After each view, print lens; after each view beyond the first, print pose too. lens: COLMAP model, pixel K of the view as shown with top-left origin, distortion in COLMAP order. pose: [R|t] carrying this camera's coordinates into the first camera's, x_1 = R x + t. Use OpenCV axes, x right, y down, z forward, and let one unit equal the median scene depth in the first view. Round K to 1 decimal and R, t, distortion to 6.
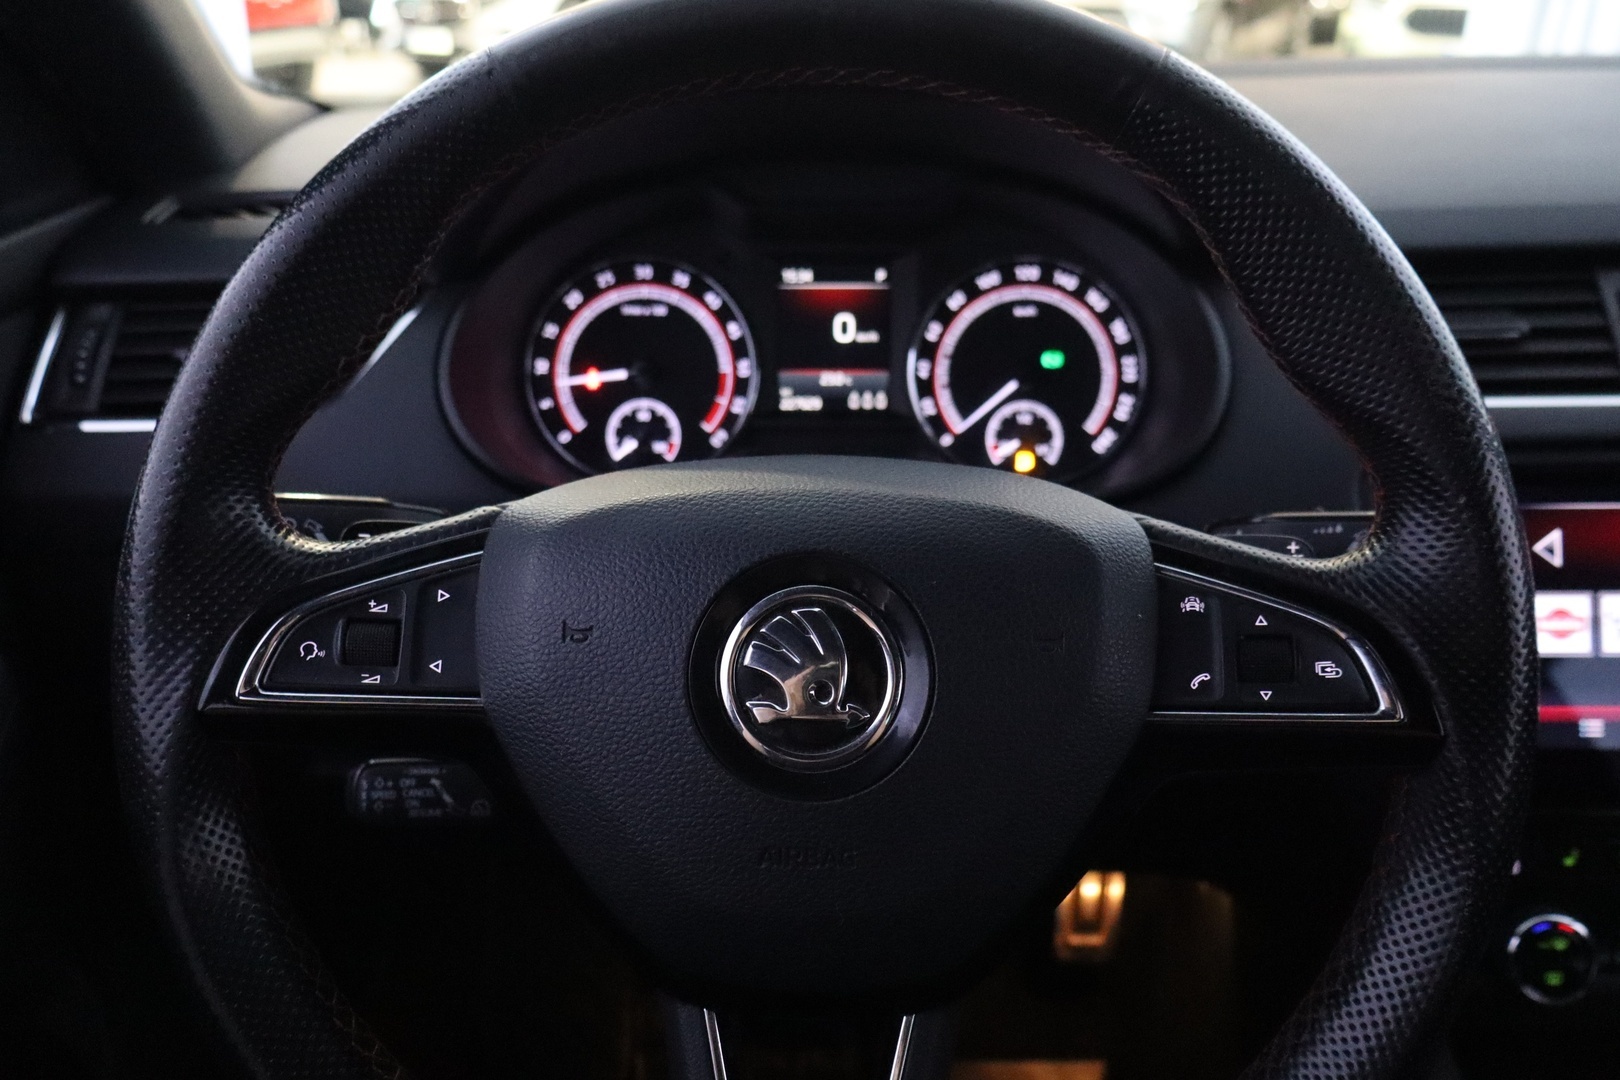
lens RADIAL K [[1536.1, 0, 809.4], [0, 1536.1, 578.9], [0, 0, 1]] dist [0.088917, 0.001769]
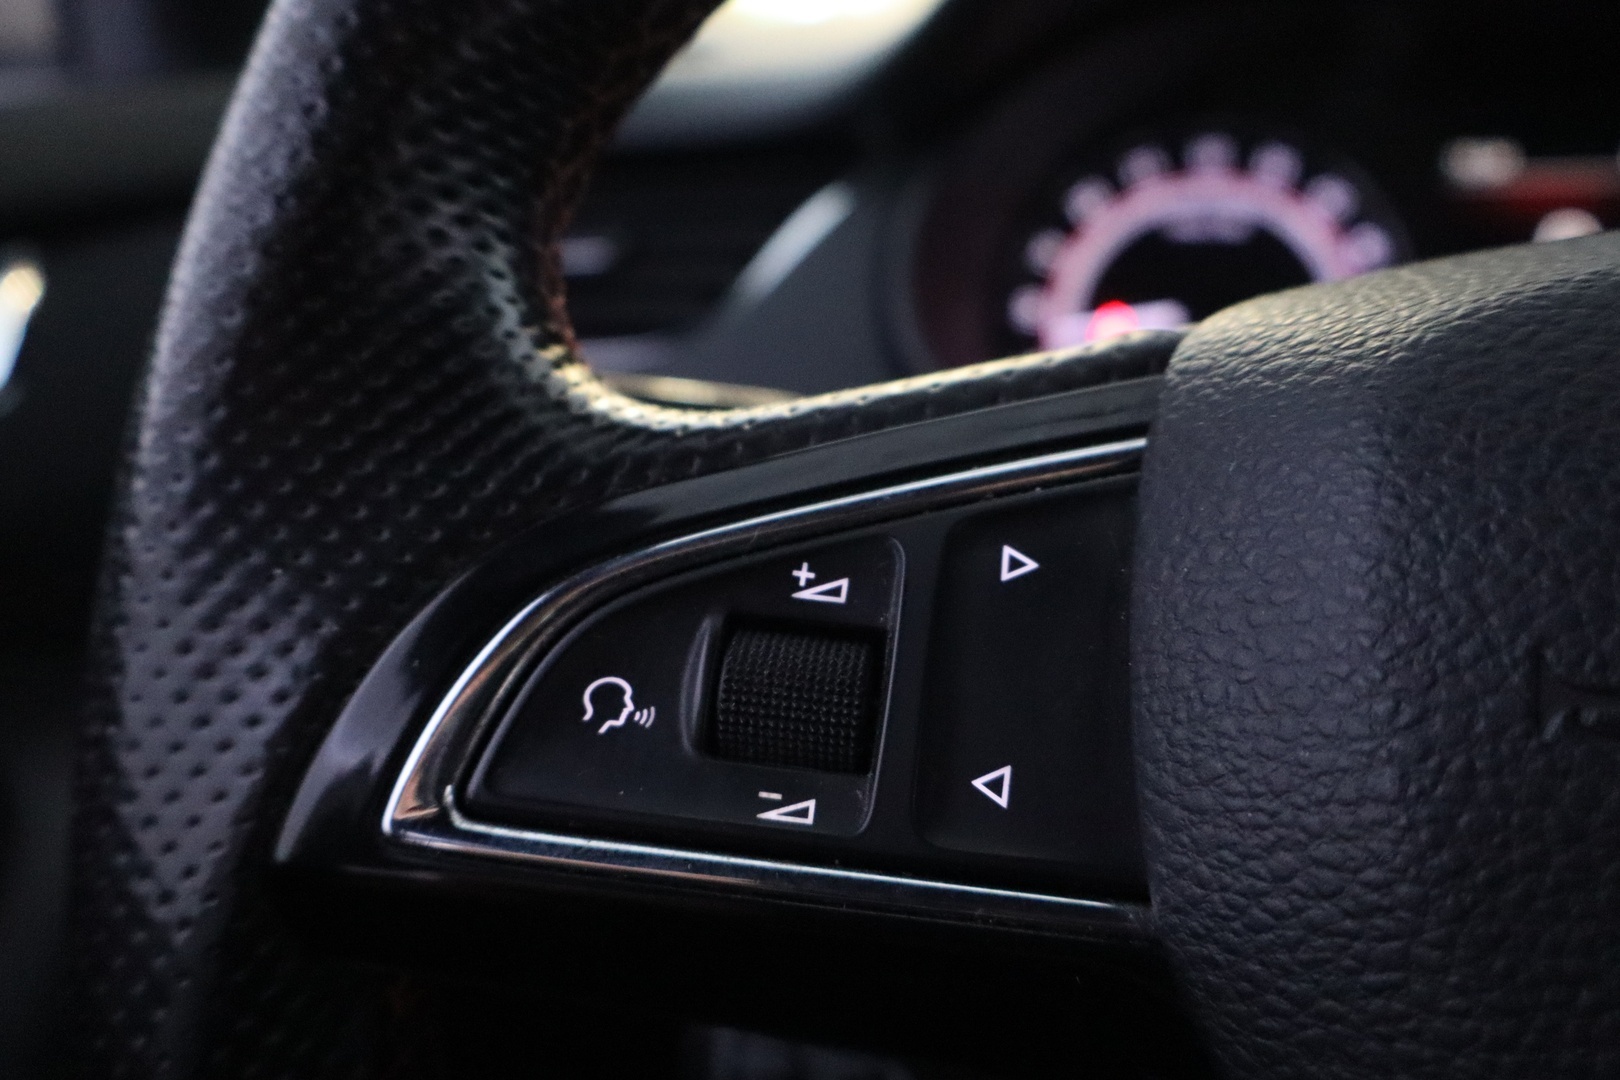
lens RADIAL K [[1536.1, 0, 809.4], [0, 1536.1, 578.9], [0, 0, 1]] dist [0.088917, 0.001769]
pose [[0.975768, 0.051056, -0.212769, -0.123227], [-0.069673, 0.994281, -0.080938, 0.024785], [0.207420, 0.093801, 0.973745, 0.397710]]
